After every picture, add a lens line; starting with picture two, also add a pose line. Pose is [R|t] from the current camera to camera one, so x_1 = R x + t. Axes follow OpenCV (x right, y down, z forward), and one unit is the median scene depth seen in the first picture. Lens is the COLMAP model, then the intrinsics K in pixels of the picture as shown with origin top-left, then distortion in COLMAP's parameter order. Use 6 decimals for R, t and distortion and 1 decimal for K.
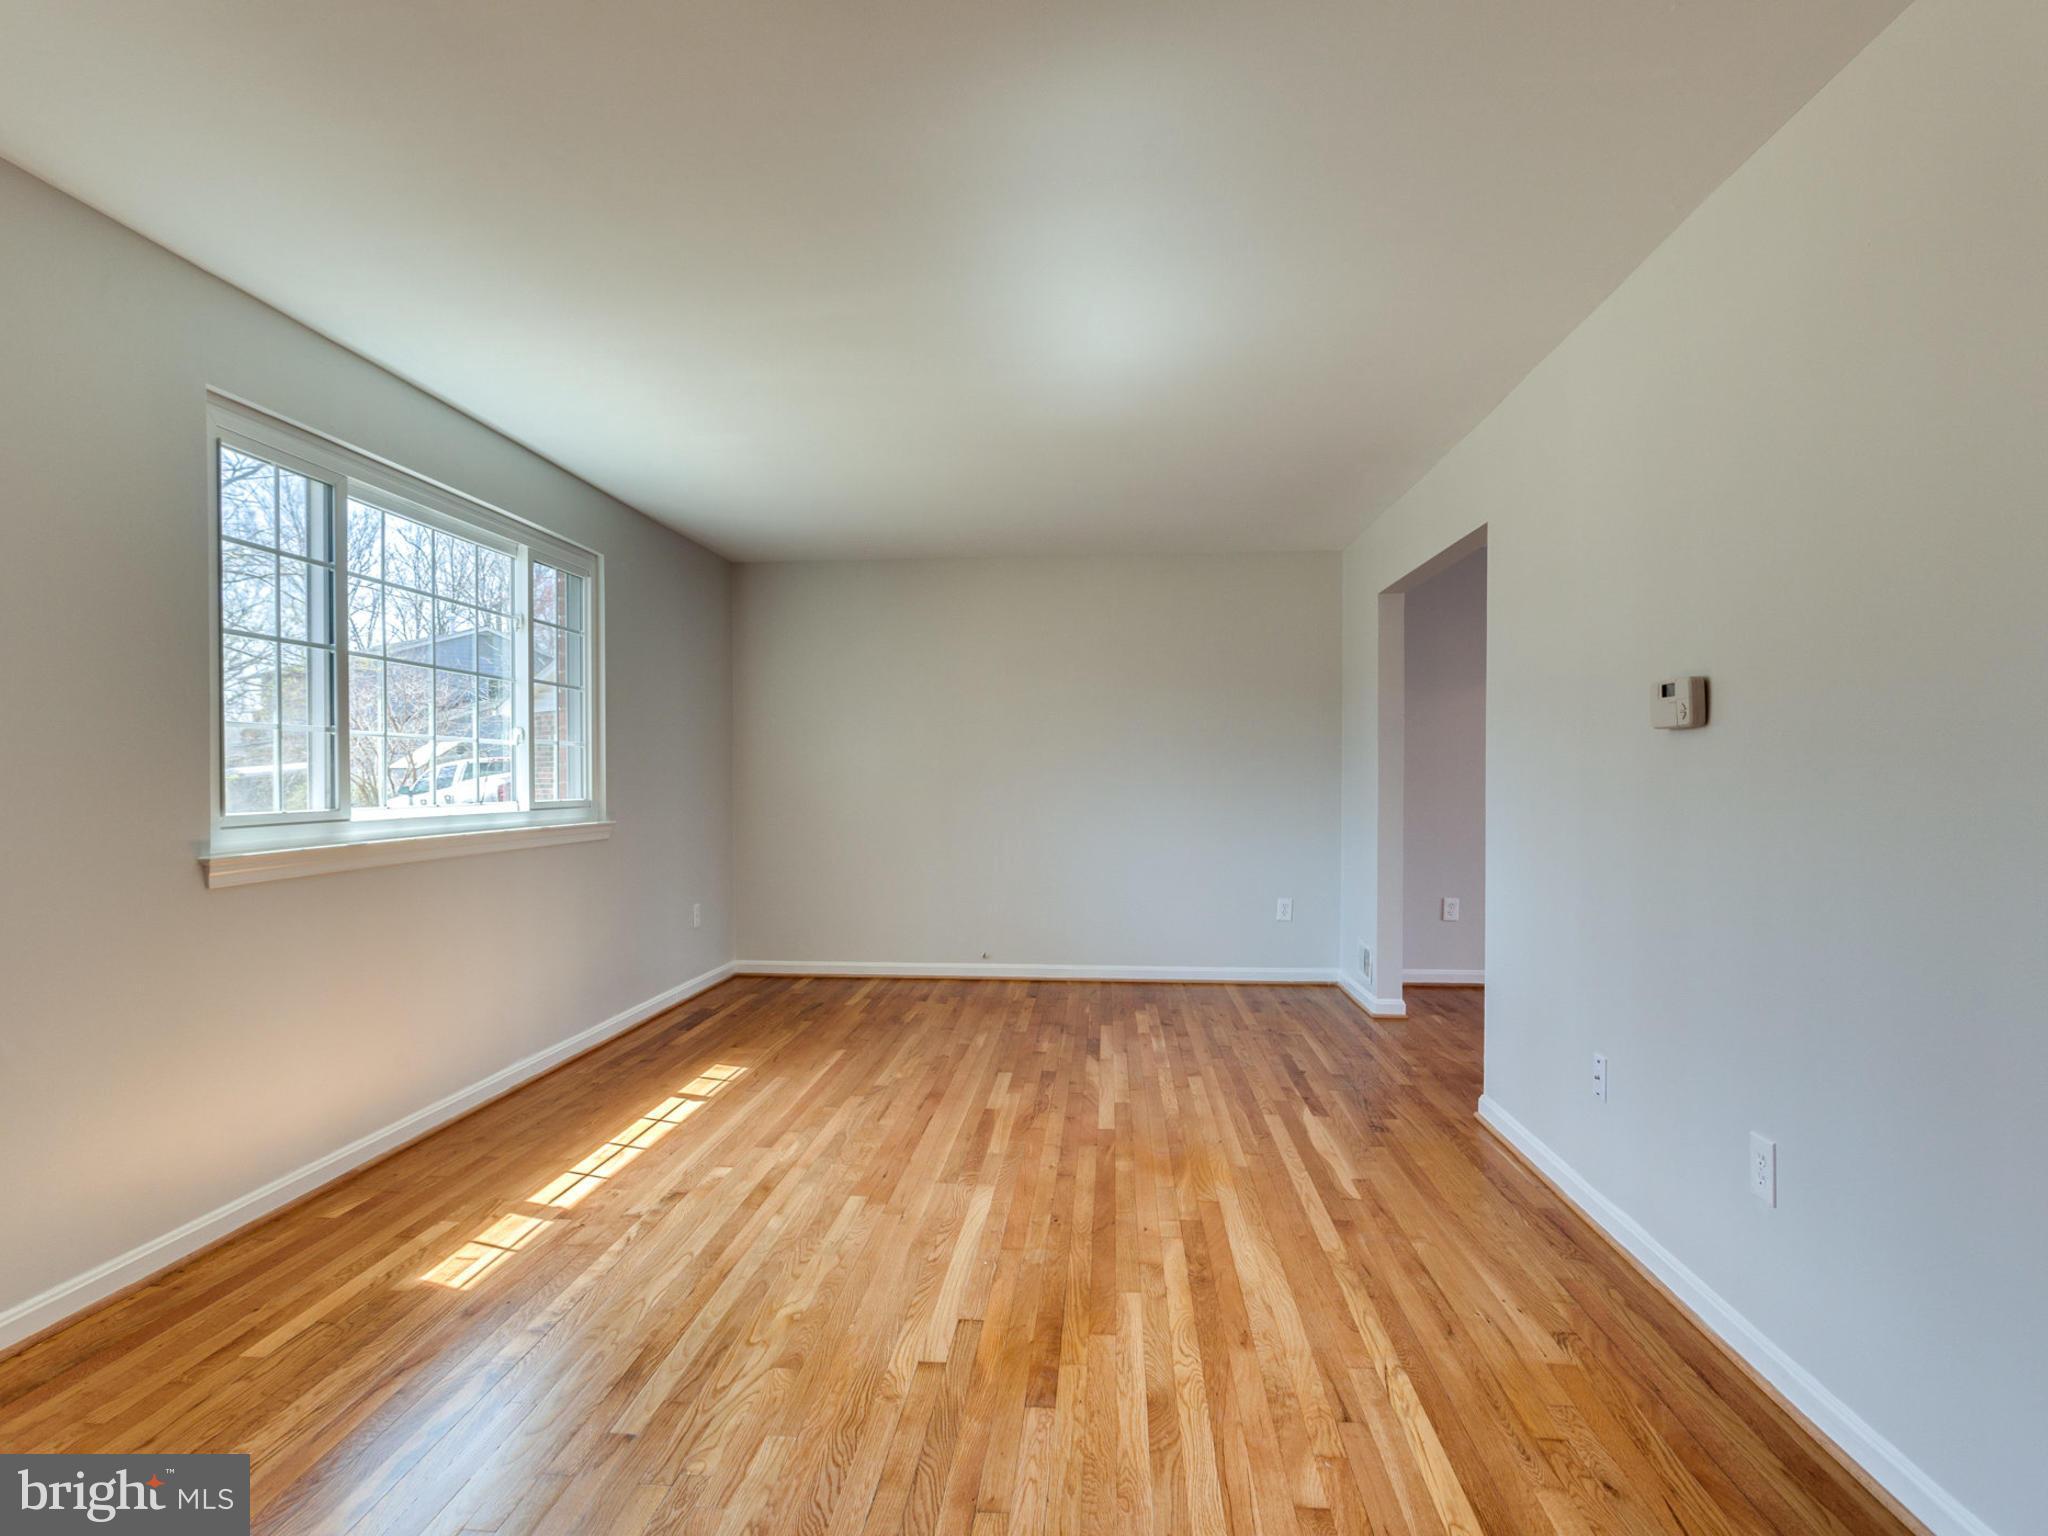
lens RADIAL K [[1110.7, 0, 1001.4], [0, 1110.7, 777.2], [0, 0, 1]] dist [0.000662, -0.000222]
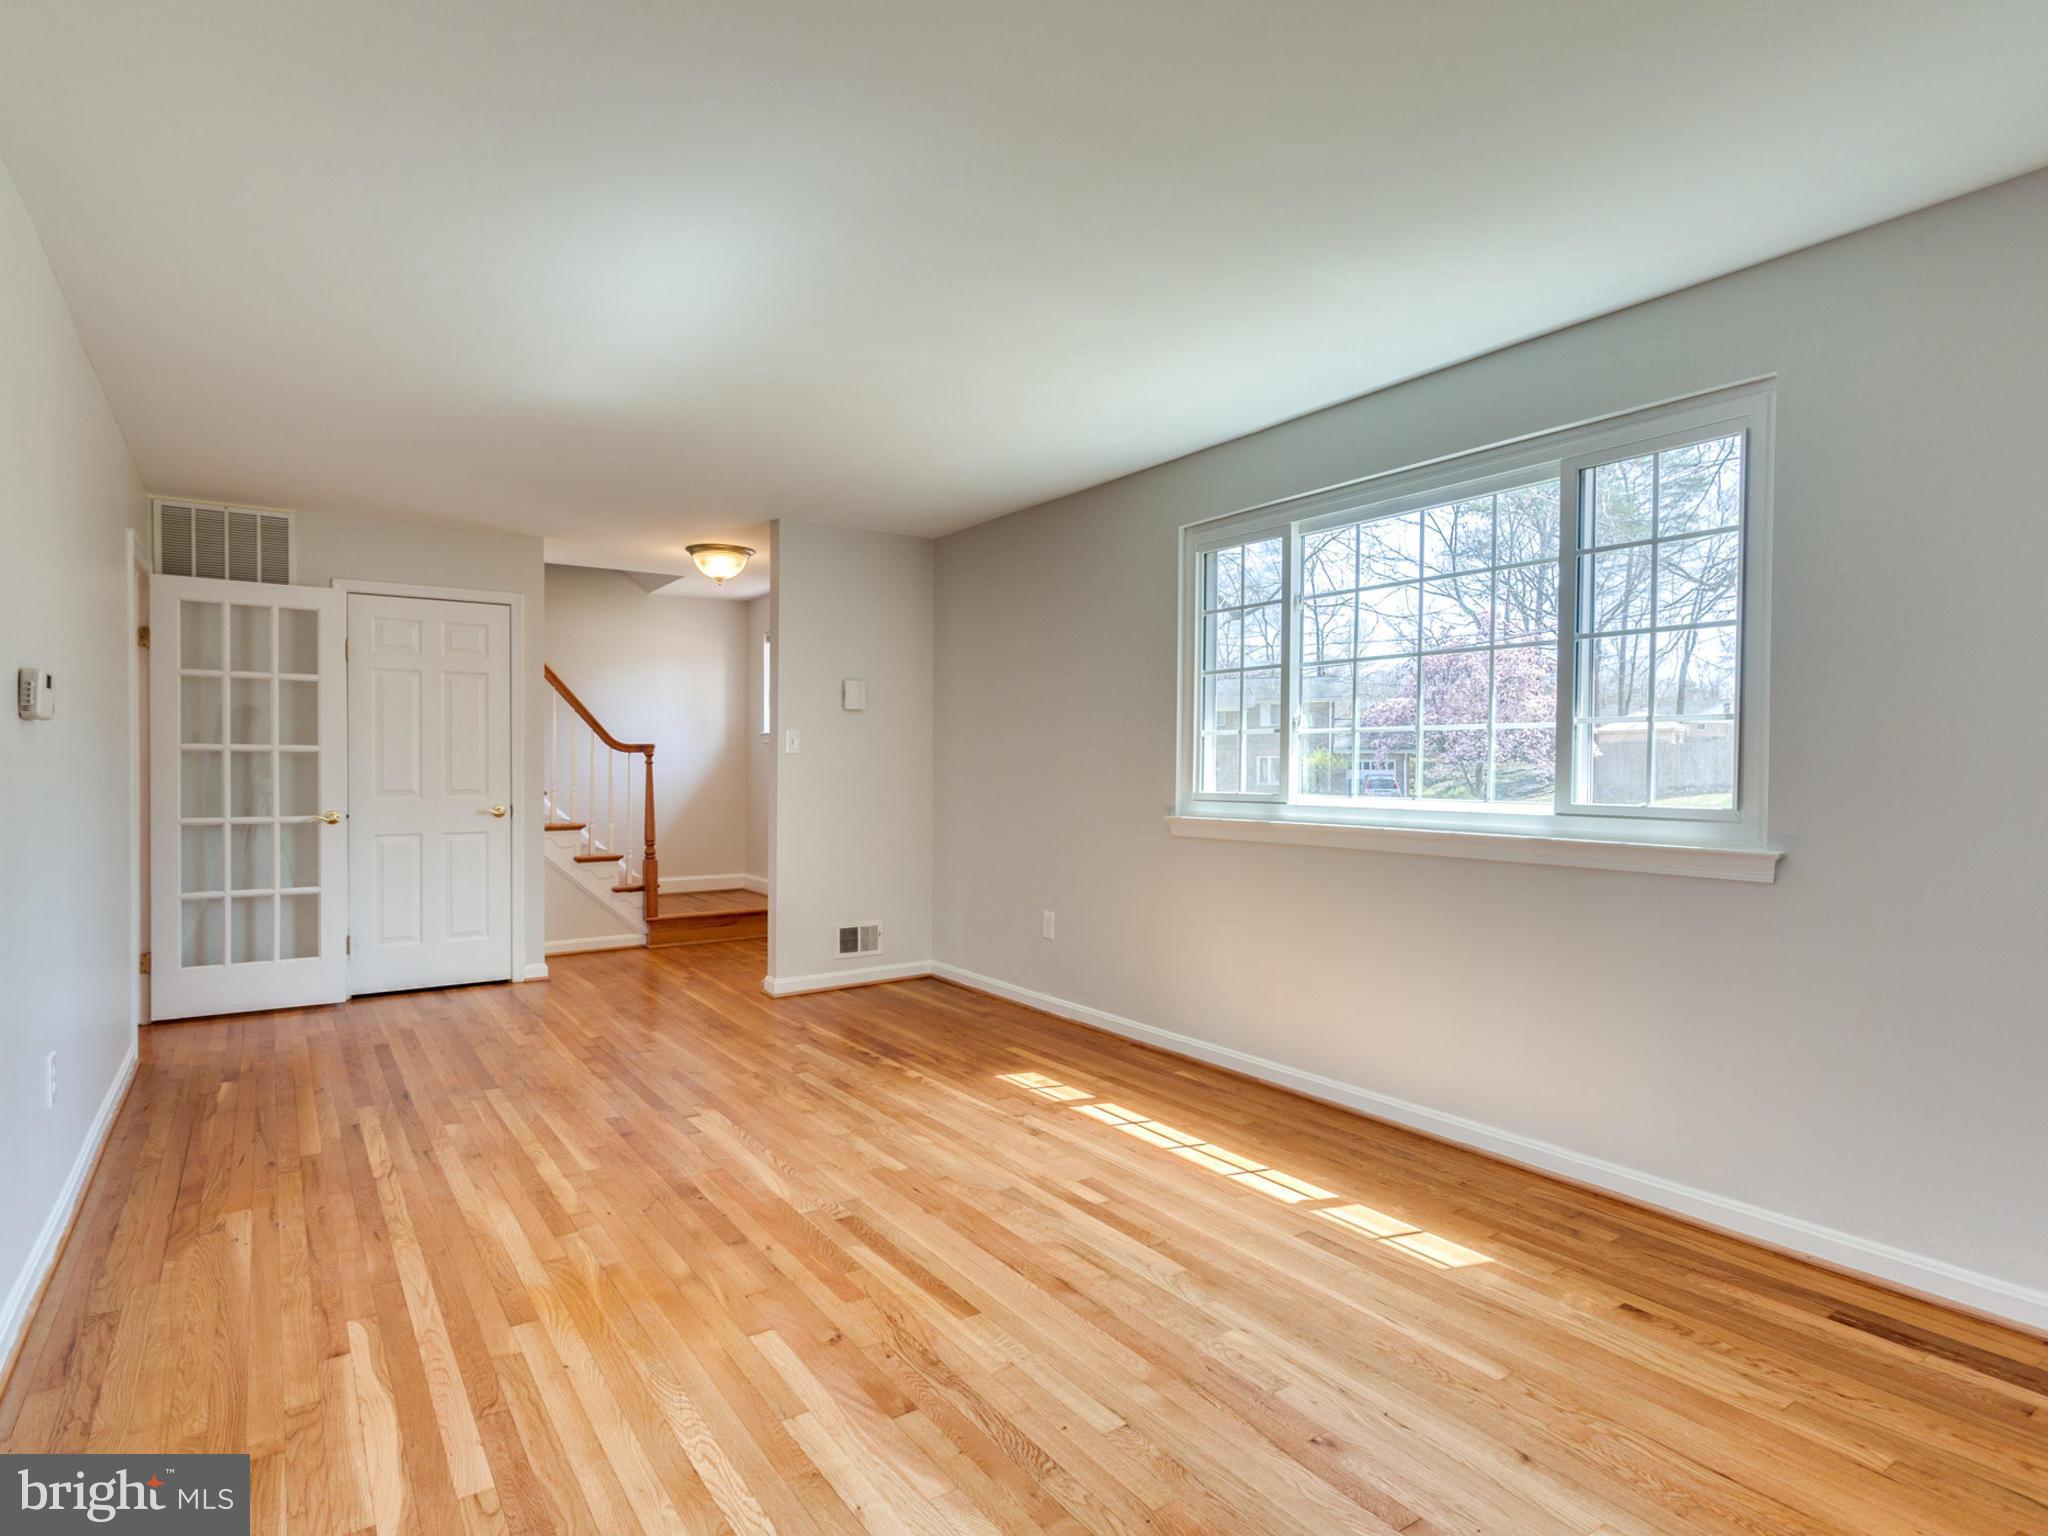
lens RADIAL K [[1110.7, 0, 1001.4], [0, 1110.7, 777.2], [0, 0, 1]] dist [0.000662, -0.000222]
pose [[-0.774986, 0.004359, -0.631963, 0.476359], [-0.005378, 0.999895, 0.013492, -0.004494], [0.631956, 0.013854, -0.774881, 1.947413]]
